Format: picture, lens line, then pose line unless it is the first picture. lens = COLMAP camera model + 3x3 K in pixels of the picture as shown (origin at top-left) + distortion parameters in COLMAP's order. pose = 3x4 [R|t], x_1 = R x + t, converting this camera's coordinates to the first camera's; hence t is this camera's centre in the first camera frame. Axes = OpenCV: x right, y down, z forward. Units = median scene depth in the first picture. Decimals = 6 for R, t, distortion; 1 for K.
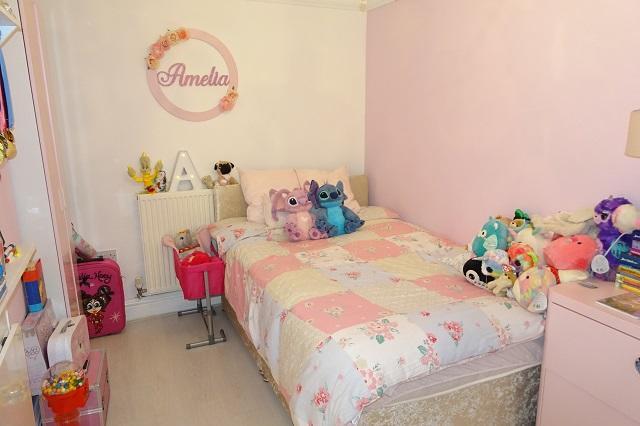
lens RADIAL K [[452.4, 0, 320.0], [0, 452.4, 213.0], [0, 0, 1]] dist [0.000082, 0.000115]
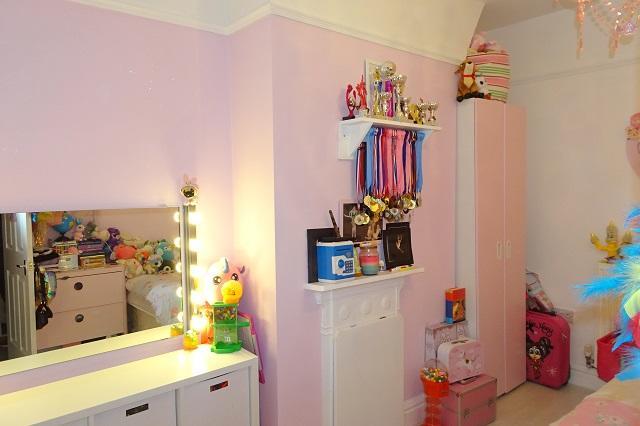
lens RADIAL K [[452.4, 0, 320.0], [0, 452.4, 213.0], [0, 0, 1]] dist [0.000082, 0.000115]
pose [[0.271332, 0.064990, -0.960289, 0.404140], [-0.207479, 0.978210, 0.007579, -0.029285], [0.939857, 0.197183, 0.278903, 0.120305]]
